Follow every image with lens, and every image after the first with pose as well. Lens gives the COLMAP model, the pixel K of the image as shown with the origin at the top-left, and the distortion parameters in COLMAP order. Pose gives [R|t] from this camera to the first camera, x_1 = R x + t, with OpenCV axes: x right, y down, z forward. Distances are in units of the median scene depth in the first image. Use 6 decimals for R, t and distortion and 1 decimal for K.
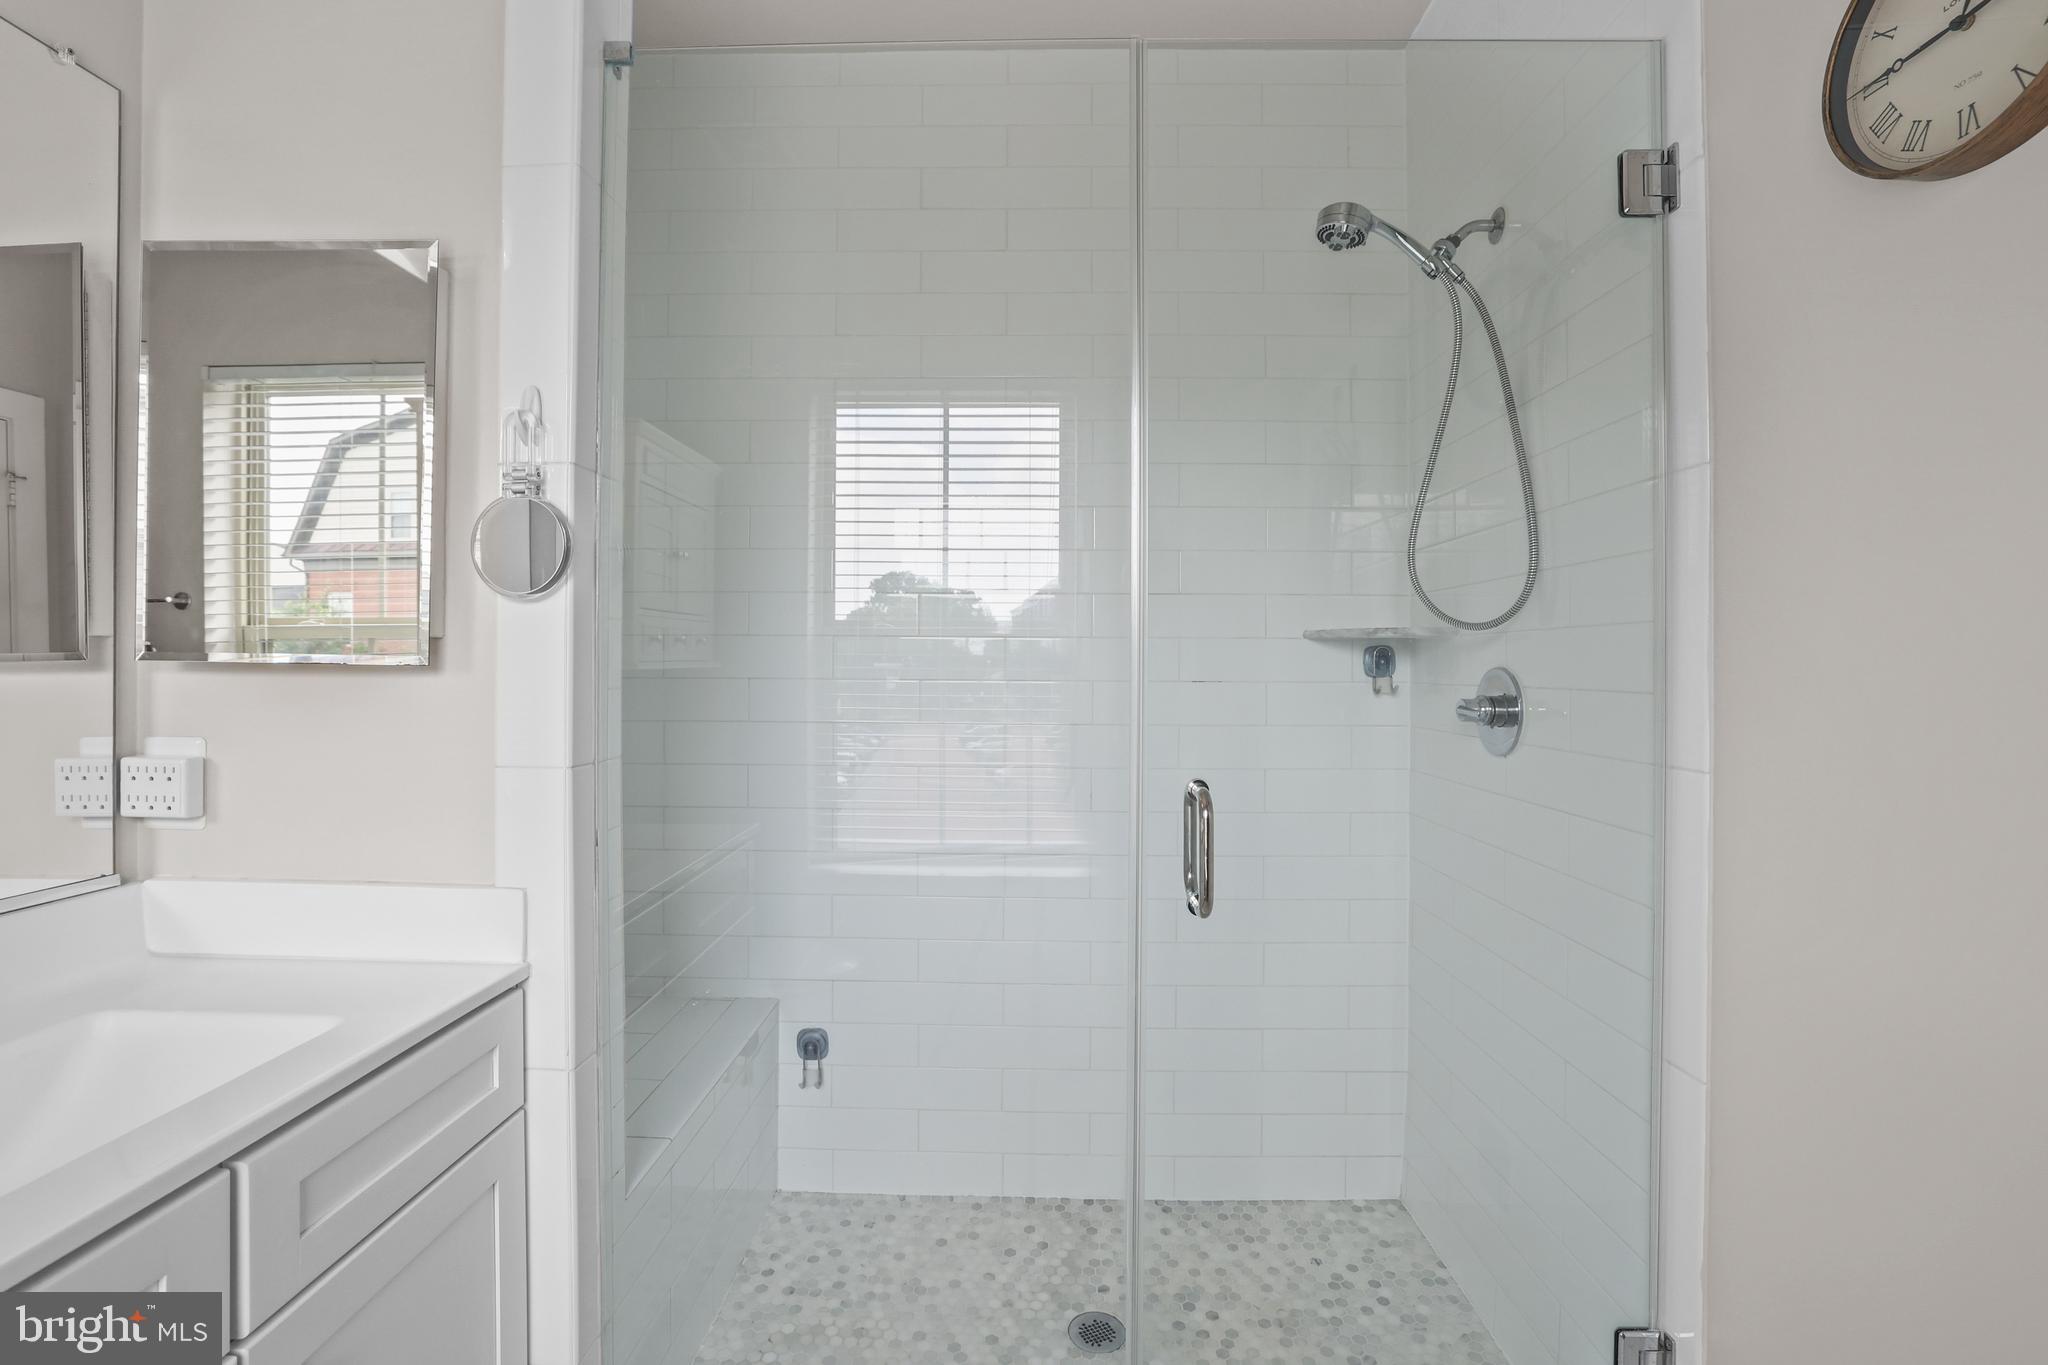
lens RADIAL K [[887.9, 0, 1016.6], [0, 887.9, 656.2], [0, 0, 1]] dist [-0.047026, 0.016355]
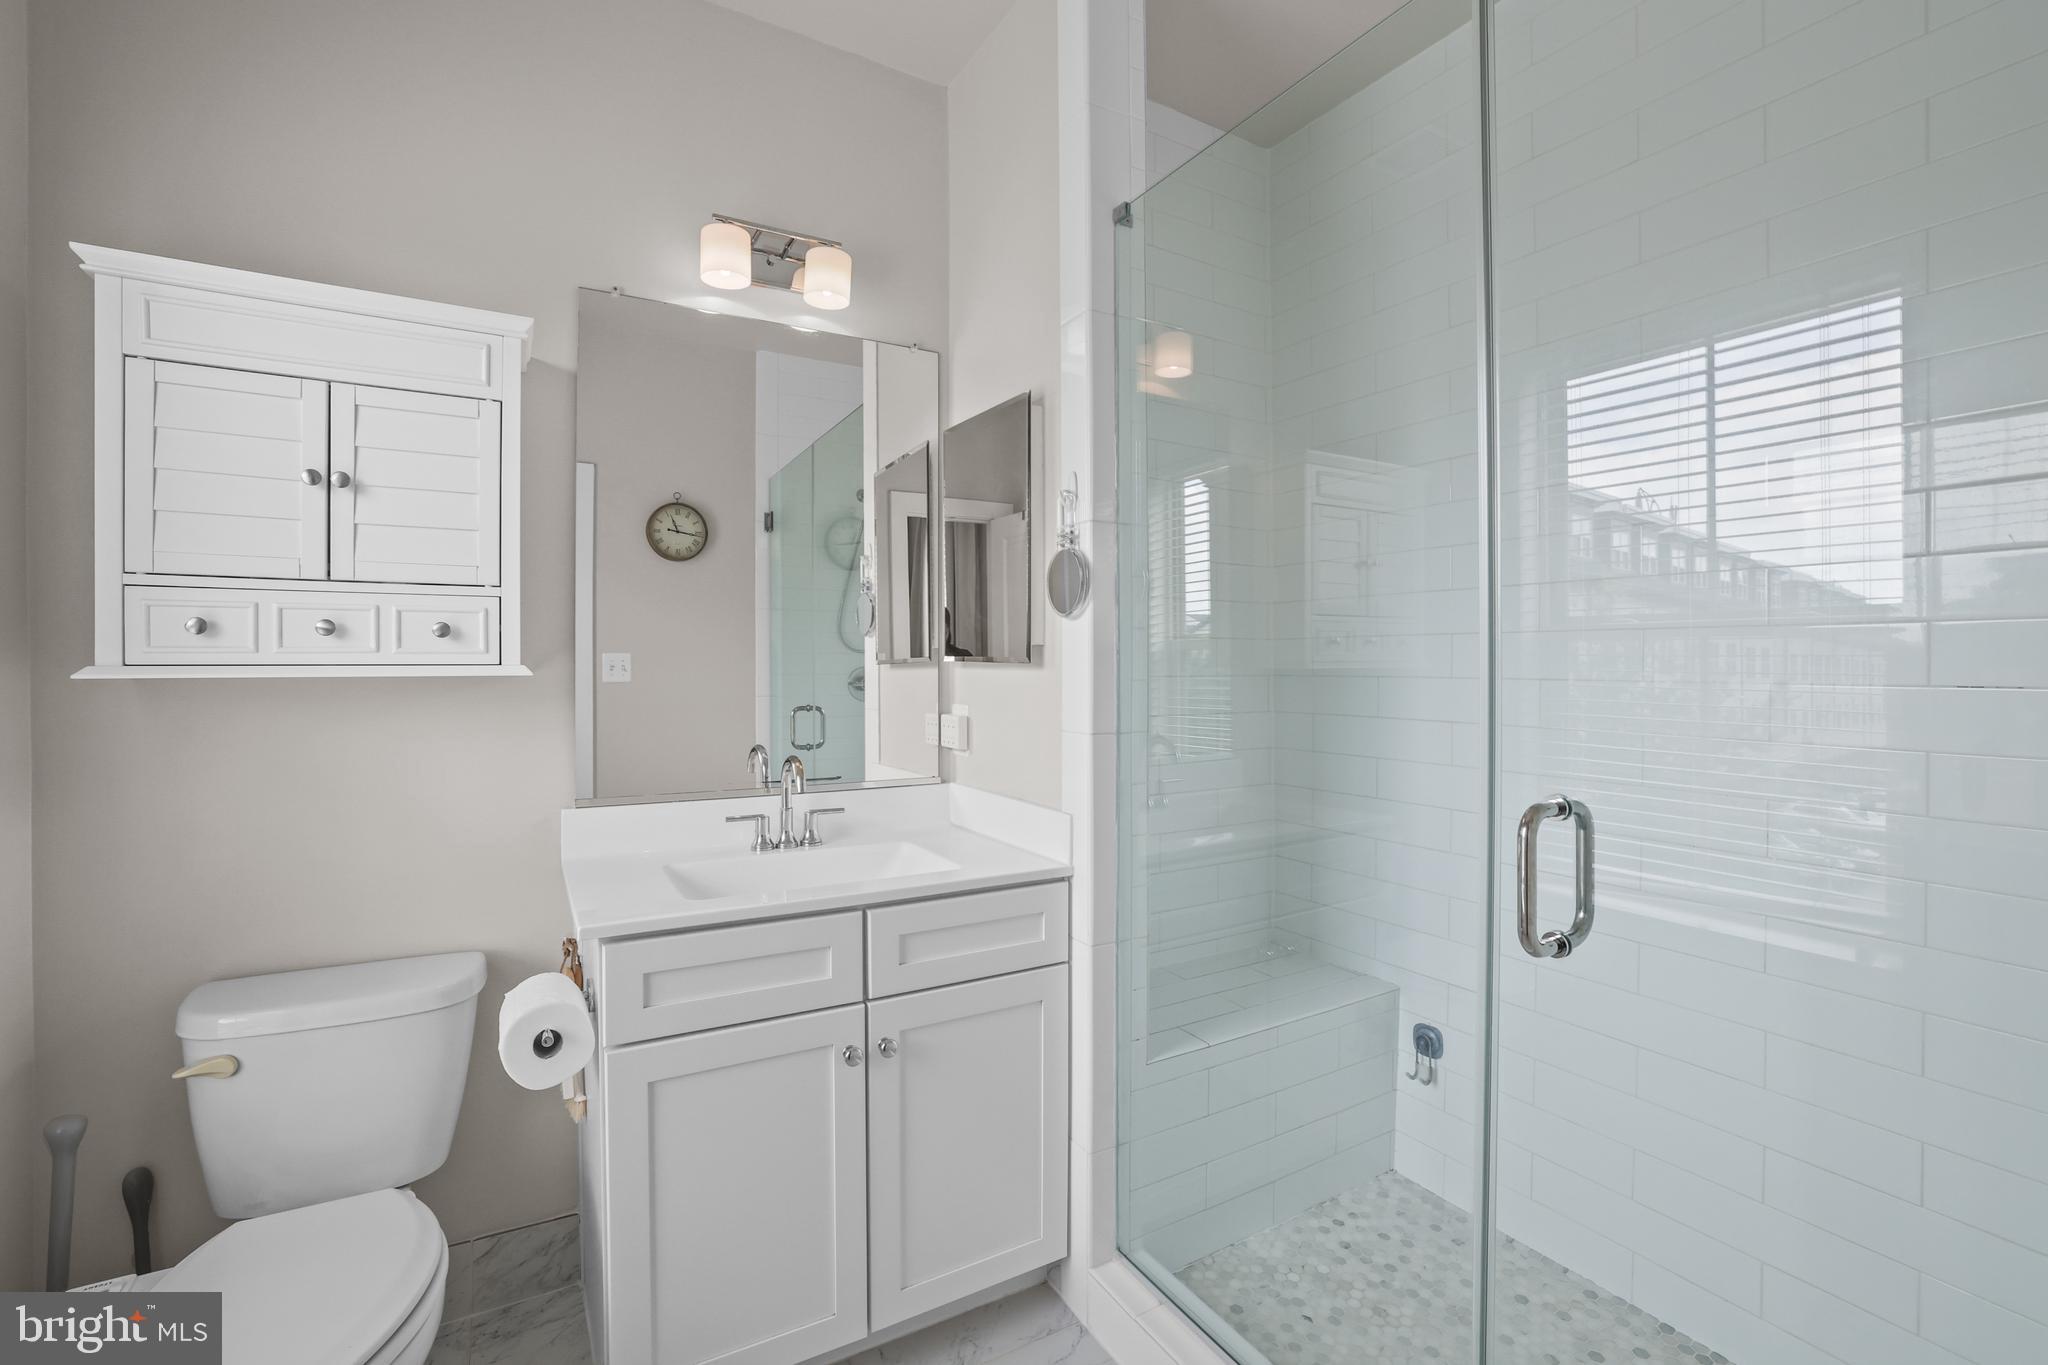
lens RADIAL K [[887.9, 0, 1016.6], [0, 887.9, 656.2], [0, 0, 1]] dist [-0.047026, 0.016355]
pose [[0.526871, -0.008137, -0.849907, 0.427742], [0.007103, 0.999961, -0.005170, 0.003405], [0.849916, -0.003313, 0.526908, 0.085924]]
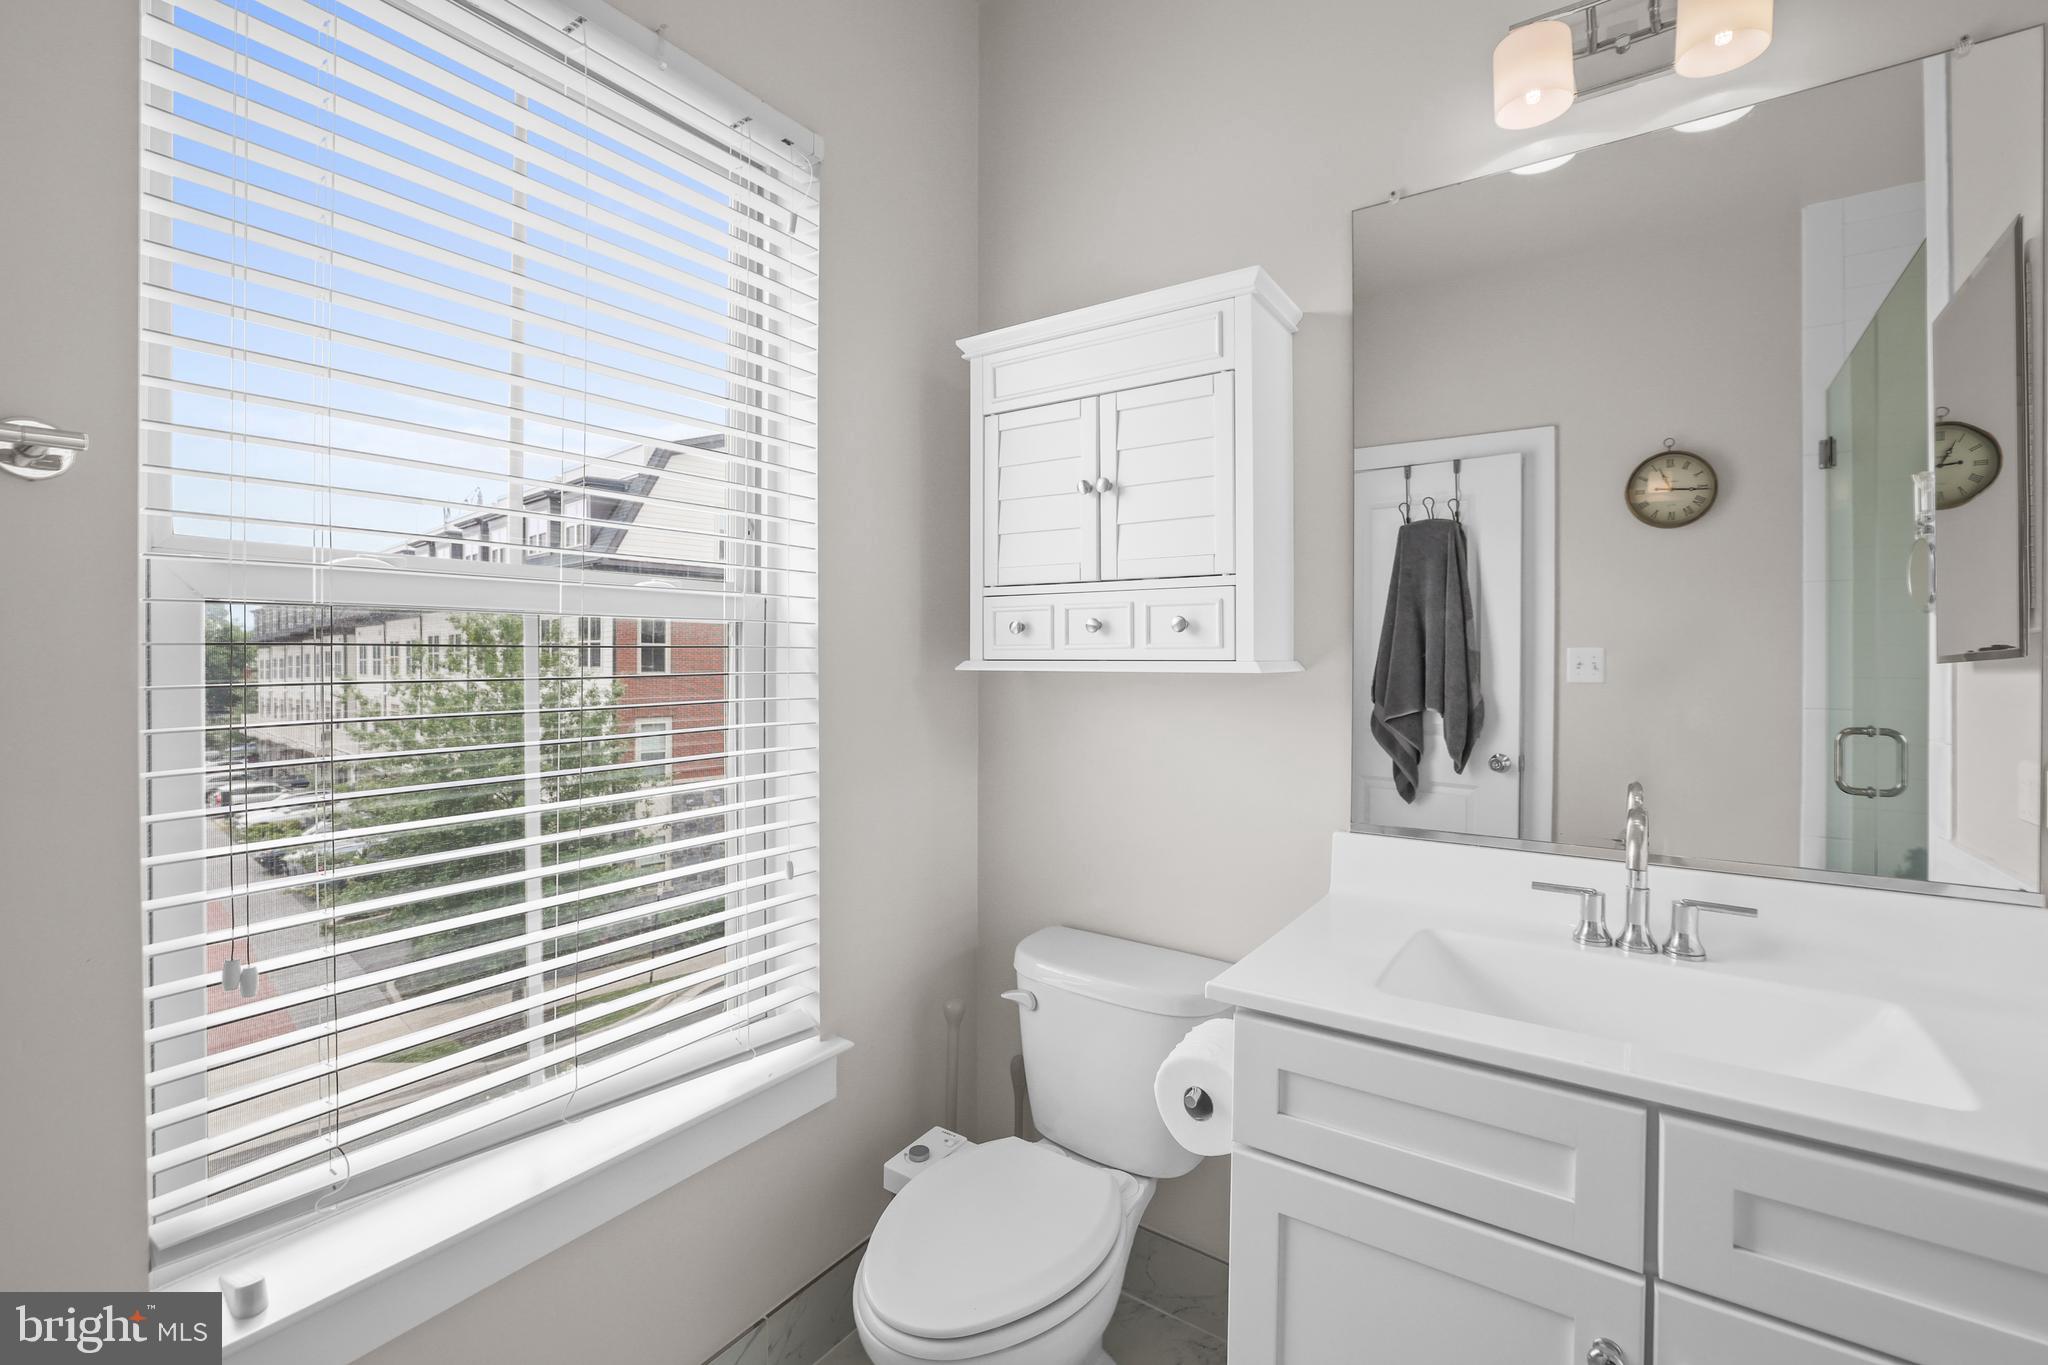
lens RADIAL K [[887.9, 0, 1016.6], [0, 887.9, 656.2], [0, 0, 1]] dist [-0.047026, 0.016355]
pose [[-0.543132, -0.005276, -0.839631, 0.190254], [0.002443, 0.999966, -0.007864, 0.005597], [0.839644, -0.006323, -0.543101, 0.376371]]
